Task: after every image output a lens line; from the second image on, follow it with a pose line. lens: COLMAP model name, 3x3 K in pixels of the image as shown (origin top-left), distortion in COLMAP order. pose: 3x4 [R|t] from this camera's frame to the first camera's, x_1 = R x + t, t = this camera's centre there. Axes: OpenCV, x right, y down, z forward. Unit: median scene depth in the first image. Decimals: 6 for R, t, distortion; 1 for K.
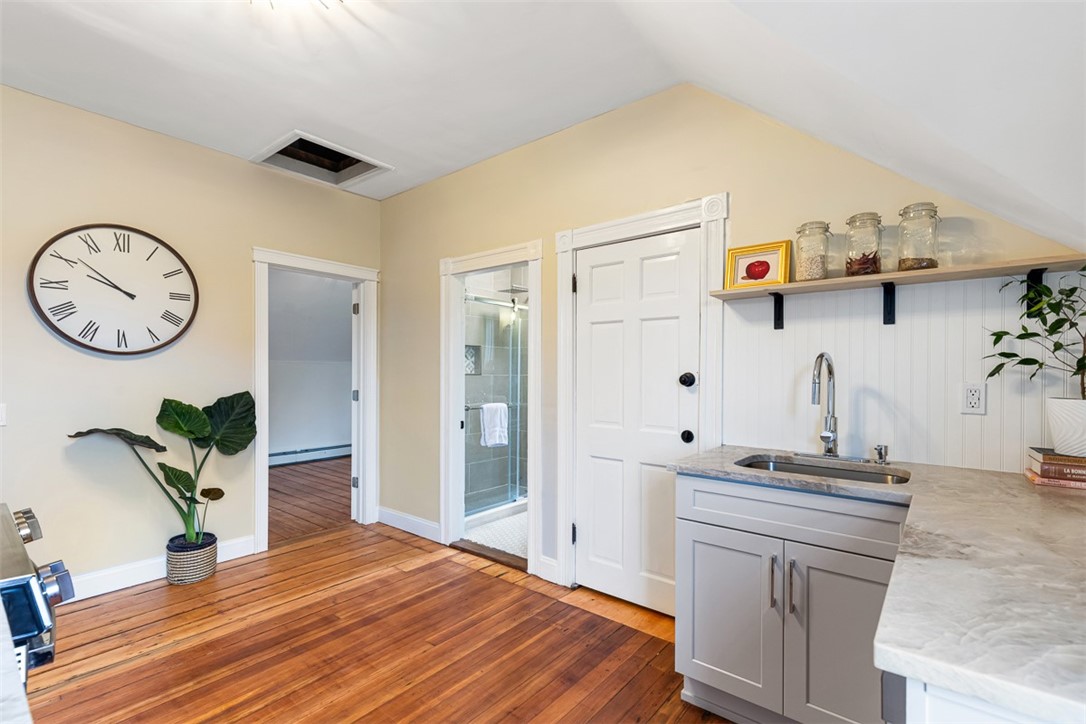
lens RADIAL K [[492.4, 0, 541.3], [0, 492.4, 363.7], [0, 0, 1]] dist [0.006019, 0.000448]
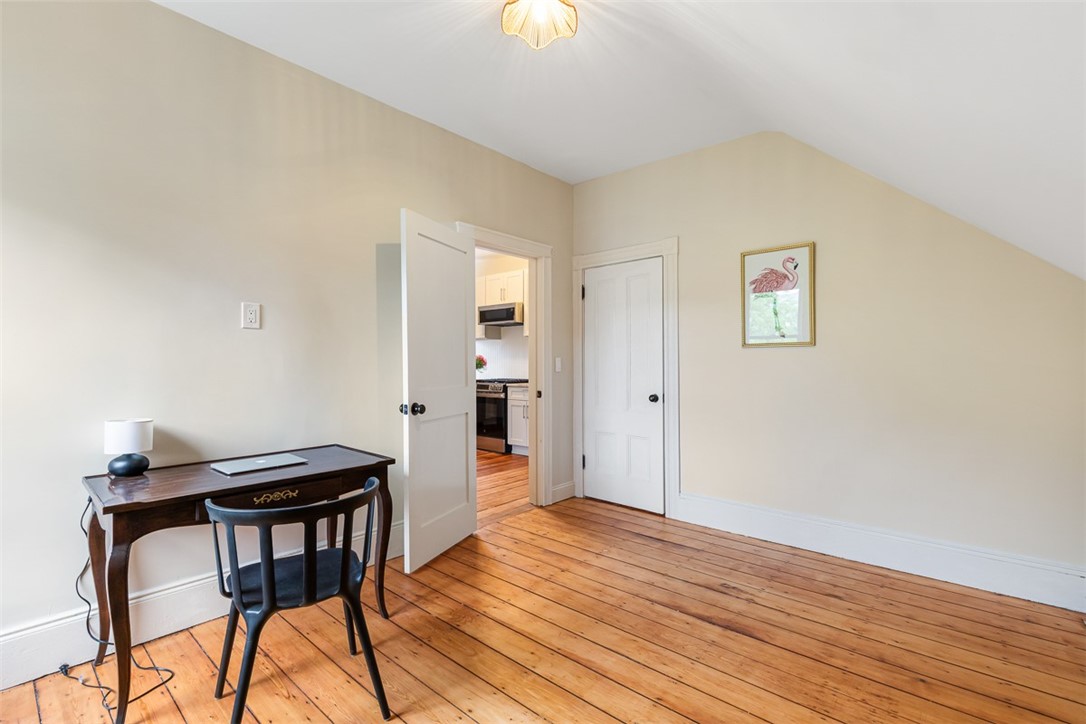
lens RADIAL K [[492.4, 0, 541.3], [0, 492.4, 363.7], [0, 0, 1]] dist [0.006019, 0.000448]
pose [[-0.999208, 0.004236, 0.039562, -0.856394], [0.003671, 0.999890, -0.014341, 0.083382], [-0.039619, -0.014184, -0.999114, 2.966198]]
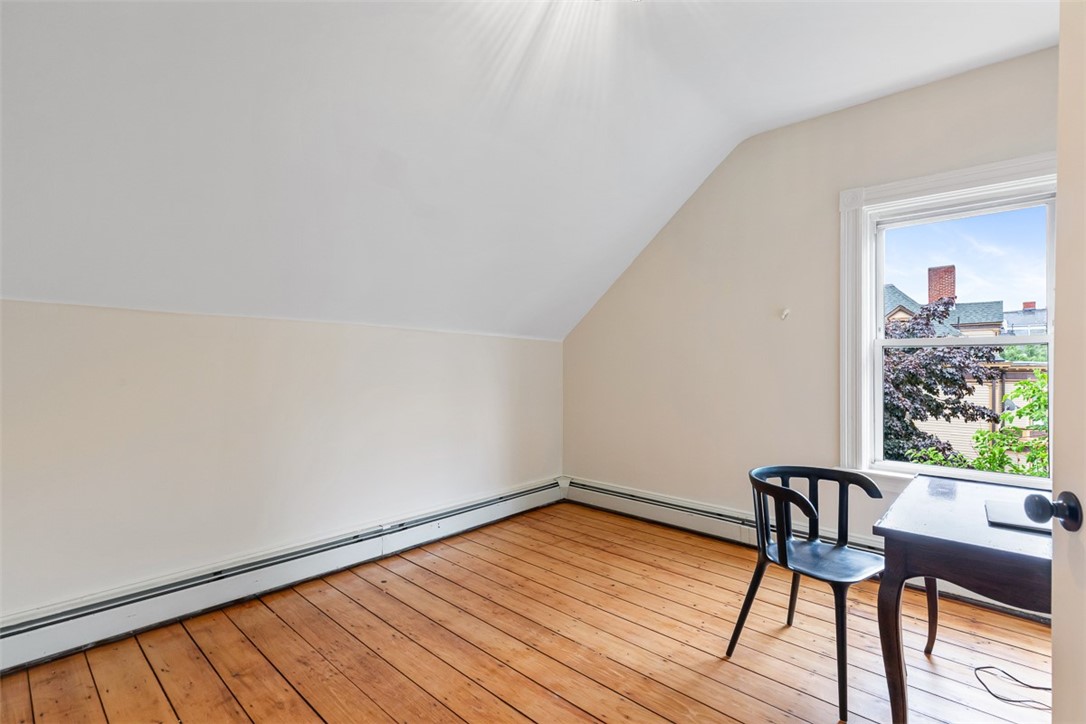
lens RADIAL K [[492.4, 0, 541.3], [0, 492.4, 363.7], [0, 0, 1]] dist [0.006019, 0.000448]
pose [[0.999224, 0.014677, -0.036538, -0.906934], [-0.014158, 0.999796, 0.014423, 0.057689], [0.036742, -0.013894, 0.999228, 1.511106]]
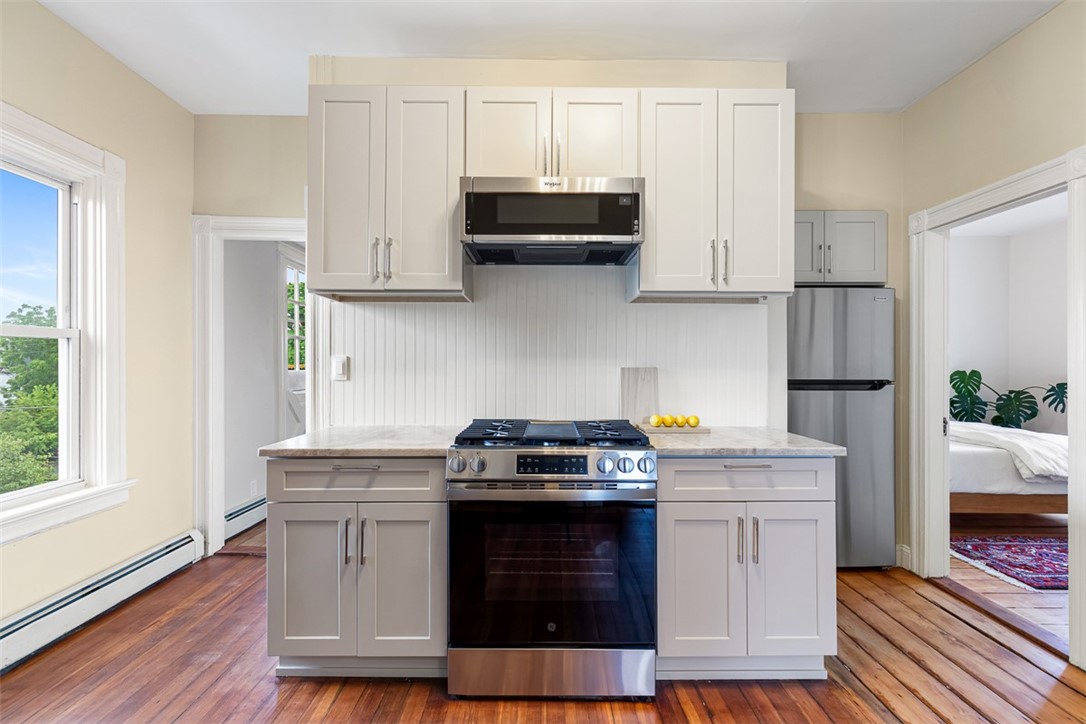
lens RADIAL K [[492.4, 0, 541.3], [0, 492.4, 363.7], [0, 0, 1]] dist [0.006019, 0.000448]
pose [[-0.766544, -0.003159, -0.642184, -0.006317], [0.008371, 0.999854, -0.014911, 0.036425], [0.642137, -0.016805, -0.766405, 0.948161]]
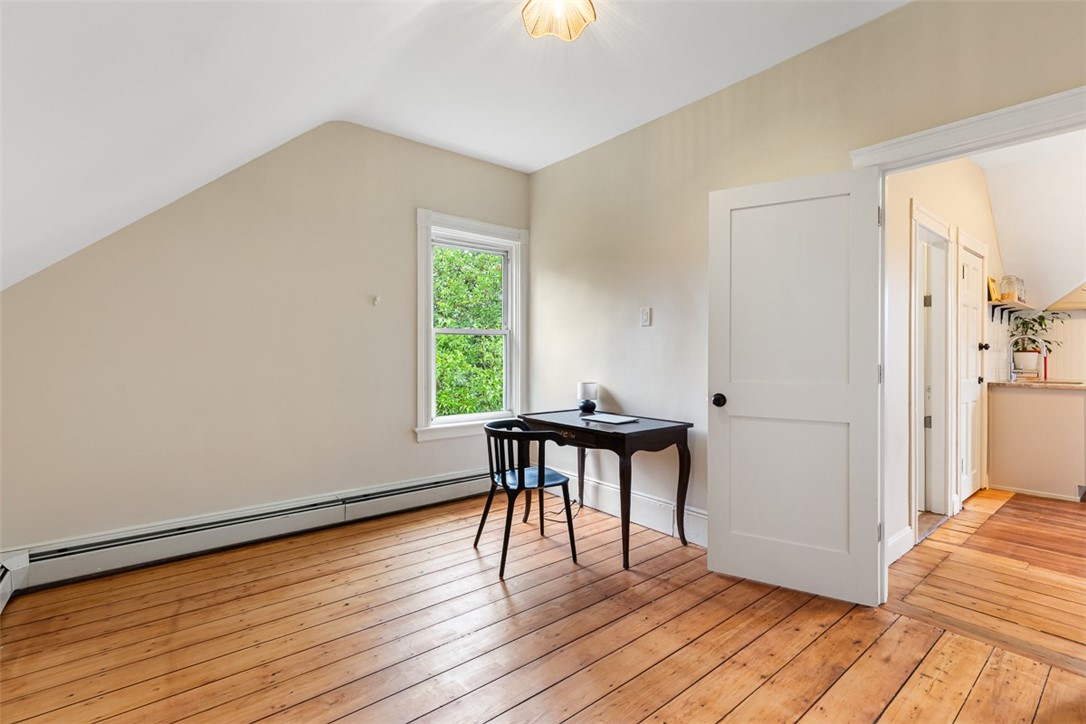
lens RADIAL K [[492.4, 0, 541.3], [0, 492.4, 363.7], [0, 0, 1]] dist [0.006019, 0.000448]
pose [[0.202231, -0.018942, 0.979155, -1.596633], [-0.018050, 0.999571, 0.023065, 0.074597], [-0.979171, -0.022338, 0.201803, 2.043073]]
